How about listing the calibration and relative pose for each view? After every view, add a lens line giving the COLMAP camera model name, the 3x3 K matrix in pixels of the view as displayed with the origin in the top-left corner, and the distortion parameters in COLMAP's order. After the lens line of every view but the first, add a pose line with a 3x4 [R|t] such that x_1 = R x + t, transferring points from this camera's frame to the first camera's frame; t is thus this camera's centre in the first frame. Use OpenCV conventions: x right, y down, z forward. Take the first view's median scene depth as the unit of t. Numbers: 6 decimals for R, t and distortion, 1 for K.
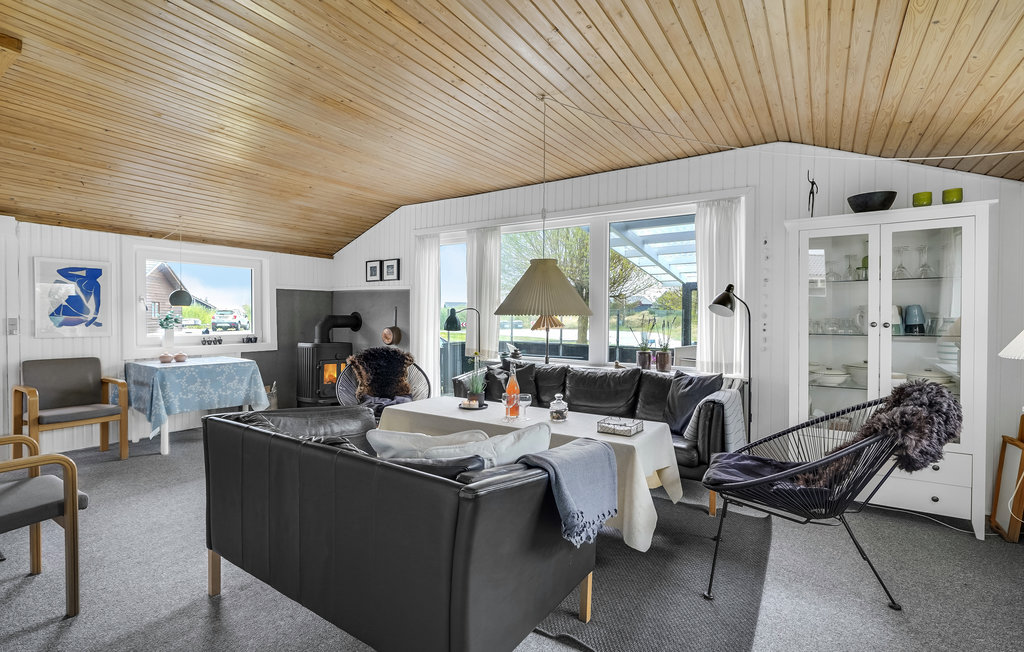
lens RADIAL K [[484.3, 0, 504.1], [0, 484.3, 319.7], [0, 0, 1]] dist [-0.001440, -0.000203]
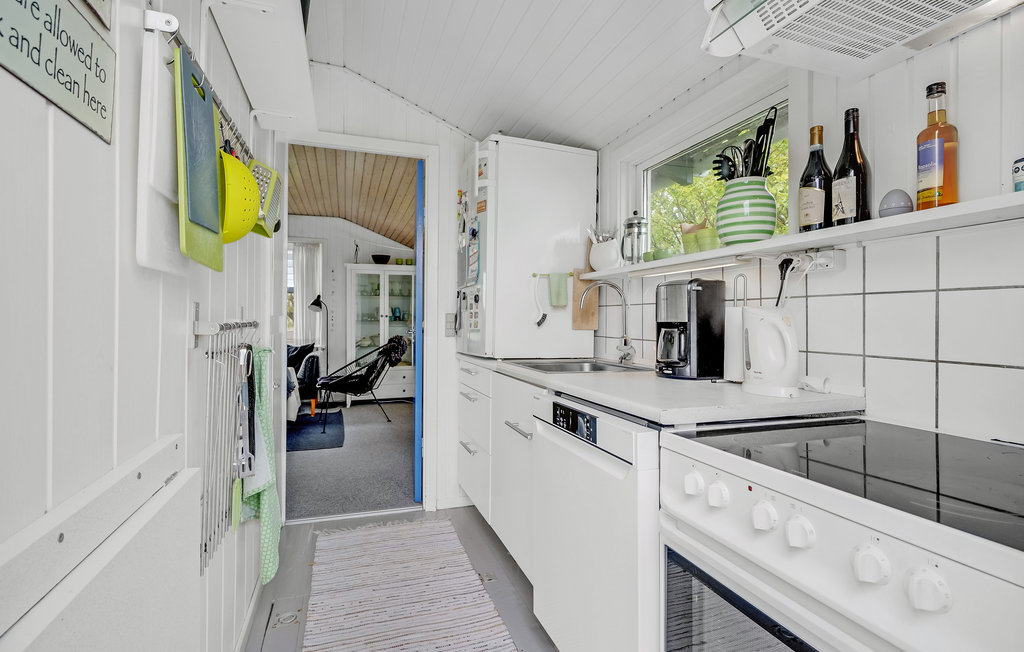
lens RADIAL K [[484.3, 0, 504.1], [0, 484.3, 319.7], [0, 0, 1]] dist [-0.001440, -0.000203]
pose [[0.624180, 0.002537, 0.781276, -0.572565], [0.005910, 0.999951, -0.007968, 0.045306], [-0.781258, 0.009591, 0.624135, -0.759066]]
